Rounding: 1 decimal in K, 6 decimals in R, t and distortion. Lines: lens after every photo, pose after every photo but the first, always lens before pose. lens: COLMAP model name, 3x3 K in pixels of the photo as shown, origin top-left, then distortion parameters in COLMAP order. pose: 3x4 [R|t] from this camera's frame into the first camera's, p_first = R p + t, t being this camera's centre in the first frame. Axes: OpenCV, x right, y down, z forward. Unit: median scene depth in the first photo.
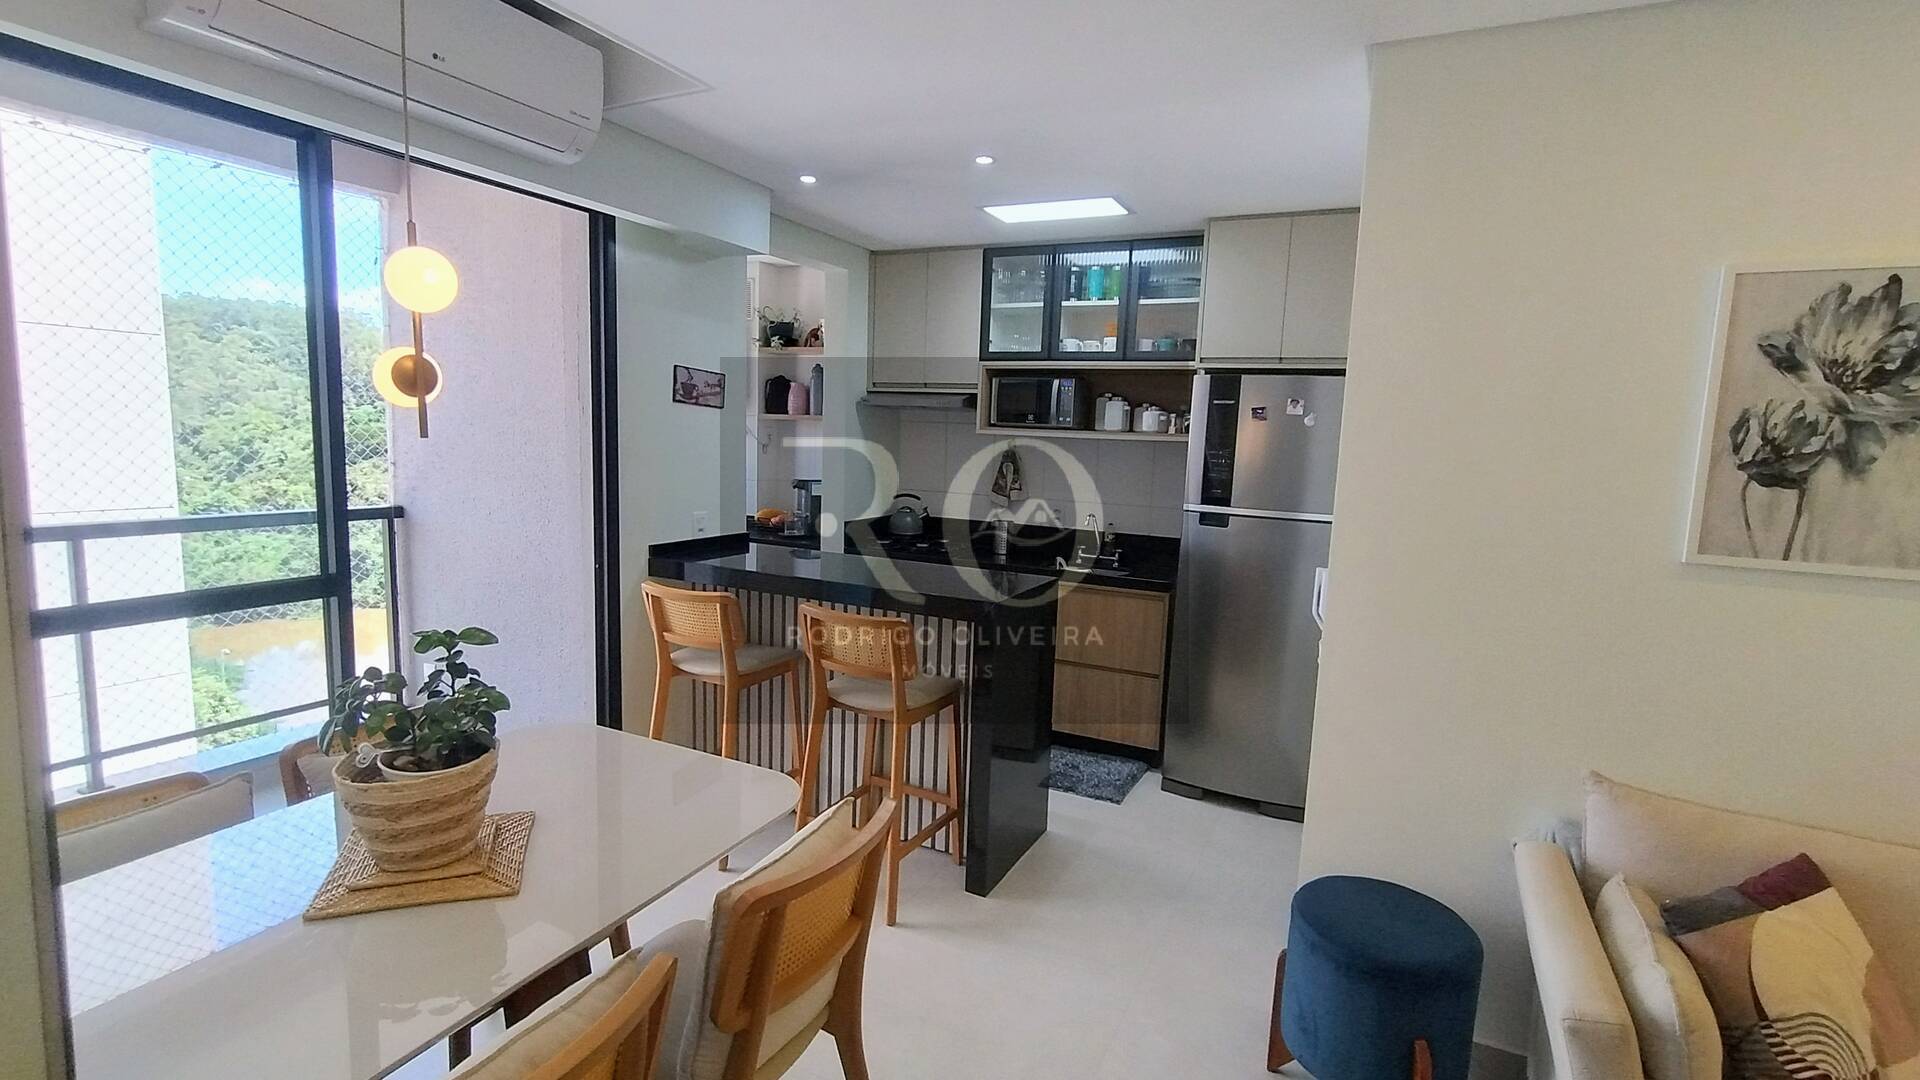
lens RADIAL K [[873.6, 0, 957.0], [0, 873.6, 544.6], [0, 0, 1]] dist [-0.005205, 0.000495]
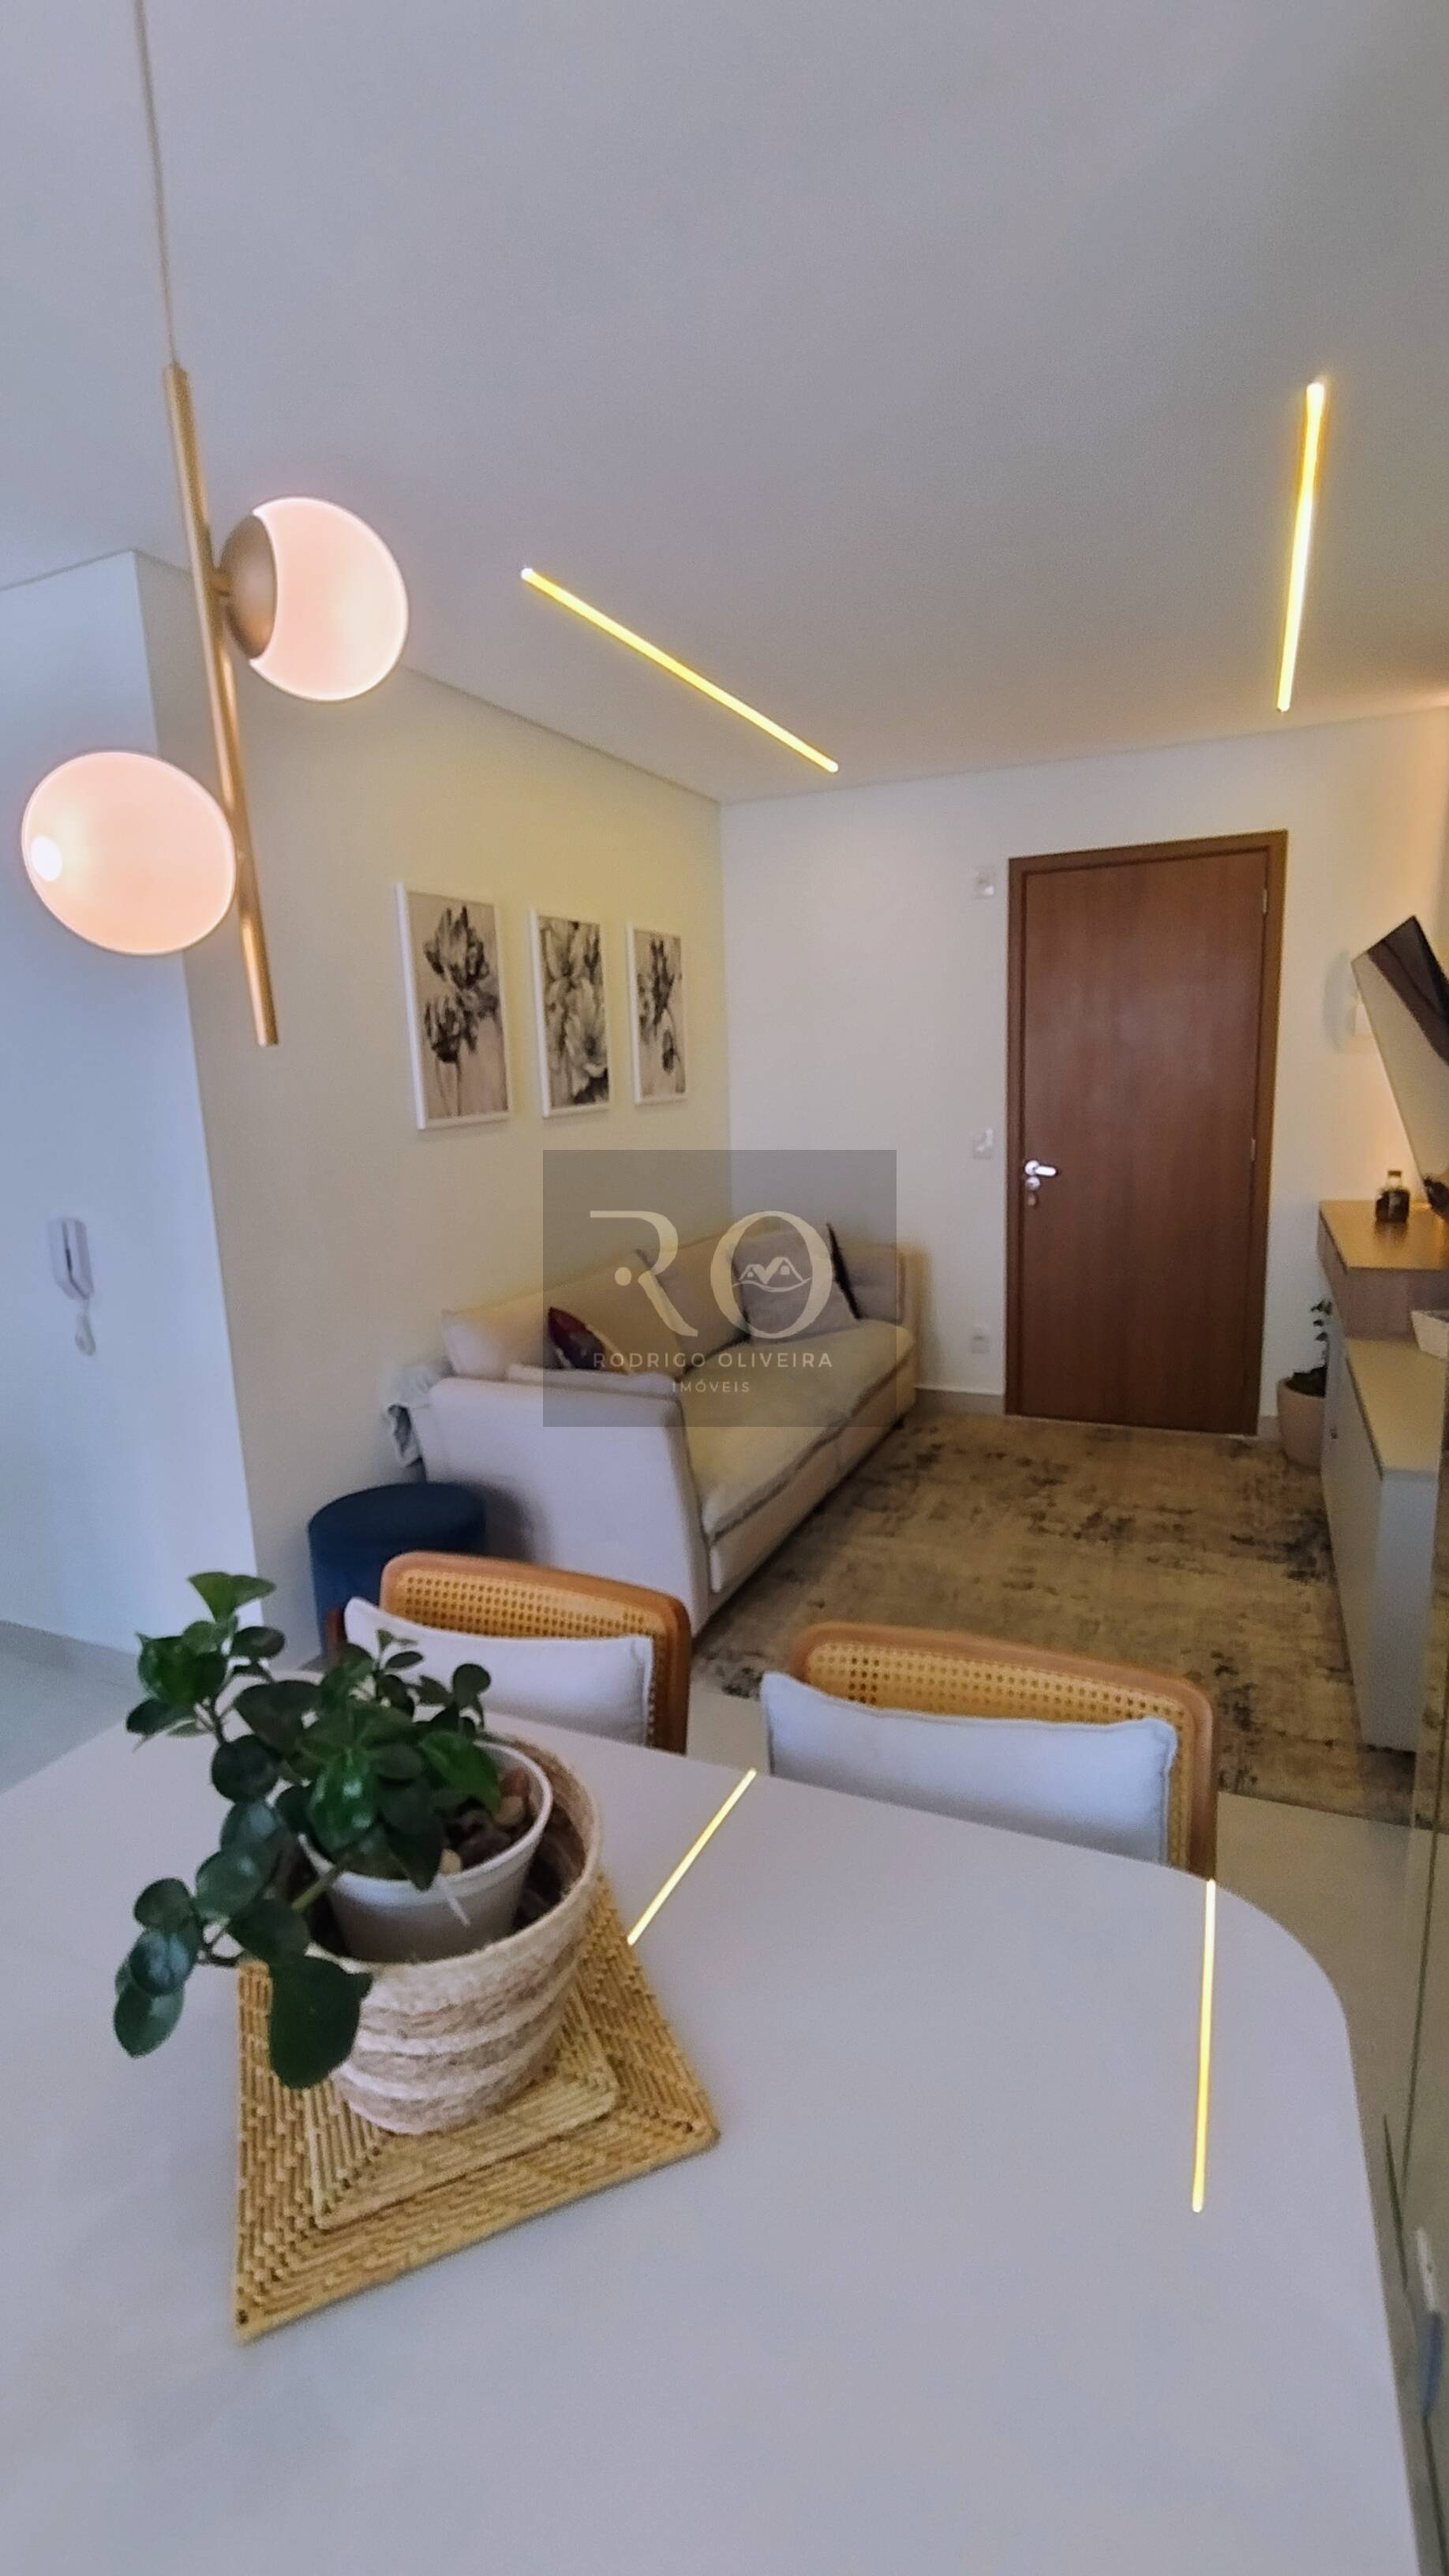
lens RADIAL K [[1172.0, 0, 719.1], [0, 1172.0, 1282.5], [0, 0, 1]] dist [-0.005205, 0.000495]
pose [[-0.046586, -0.226780, 0.972831, -0.508680], [0.163132, 0.959087, 0.231388, -0.051434], [-0.985504, 0.169480, -0.007685, 0.382802]]
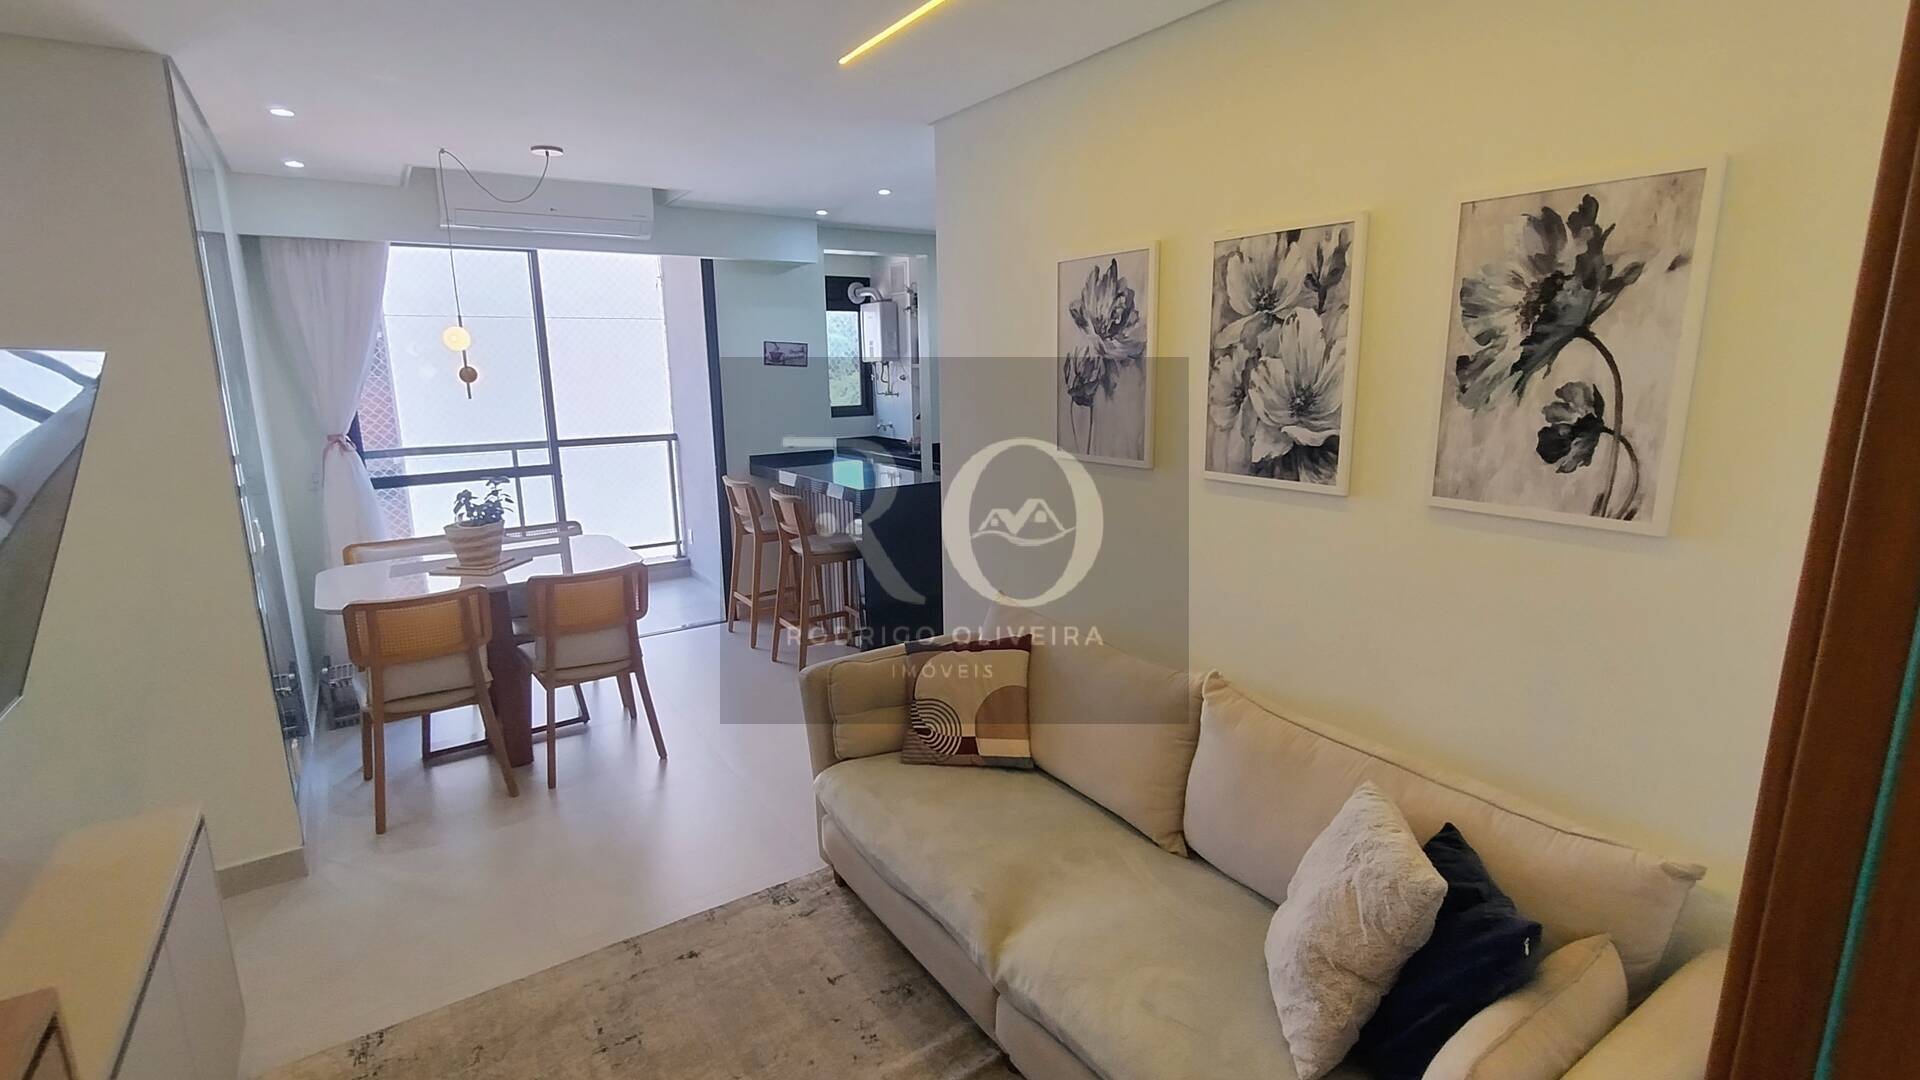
lens RADIAL K [[873.6, 0, 957.0], [0, 873.6, 544.6], [0, 0, 1]] dist [-0.005205, 0.000495]
pose [[0.868623, 0.055075, -0.492402, 0.868675], [-0.018824, 0.996754, 0.078279, 0.034434], [0.495115, -0.058726, 0.866840, -0.244844]]
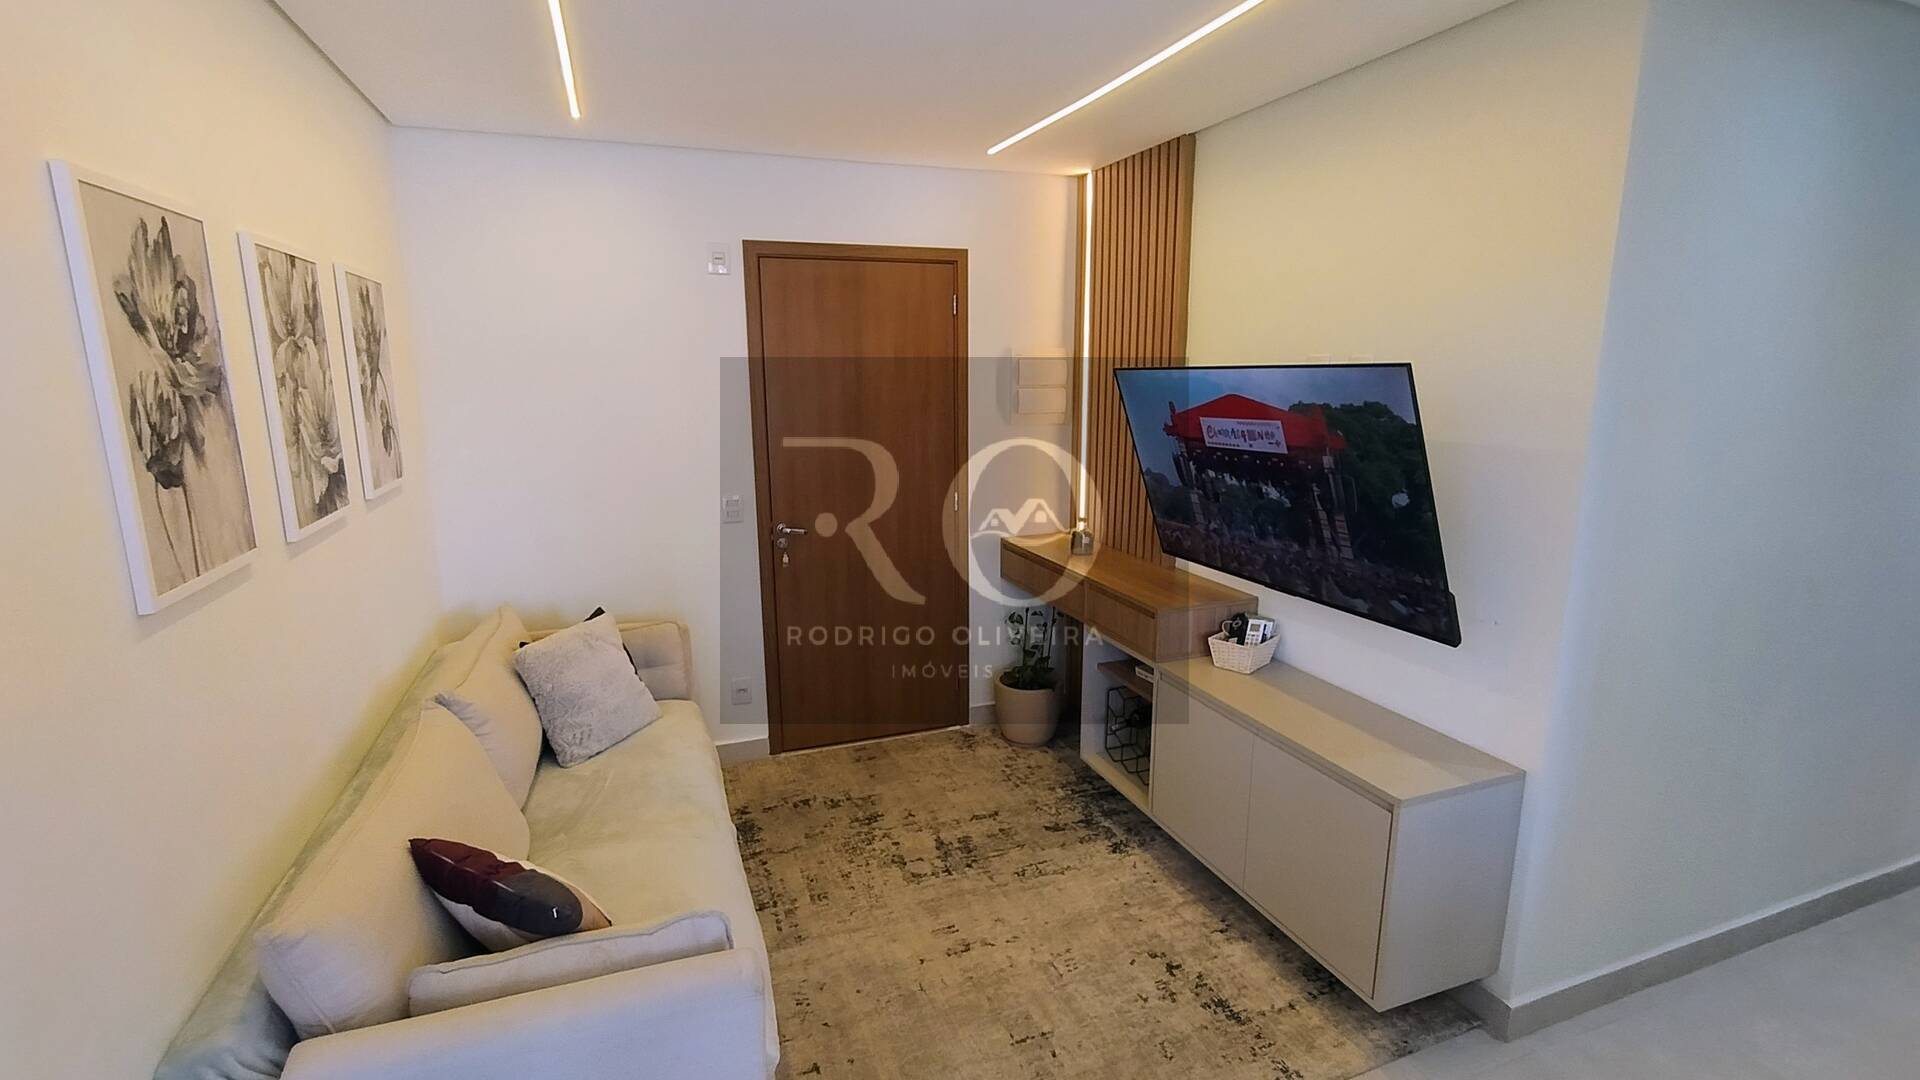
lens RADIAL K [[879.9, 0, 958.3], [0, 879.9, 543.4], [0, 0, 1]] dist [-0.003526, 0.000629]
pose [[-0.731152, -0.168552, 0.661065, -0.042114], [0.064164, 0.947714, 0.312605, -0.123718], [-0.679191, 0.270978, -0.682108, 0.615626]]
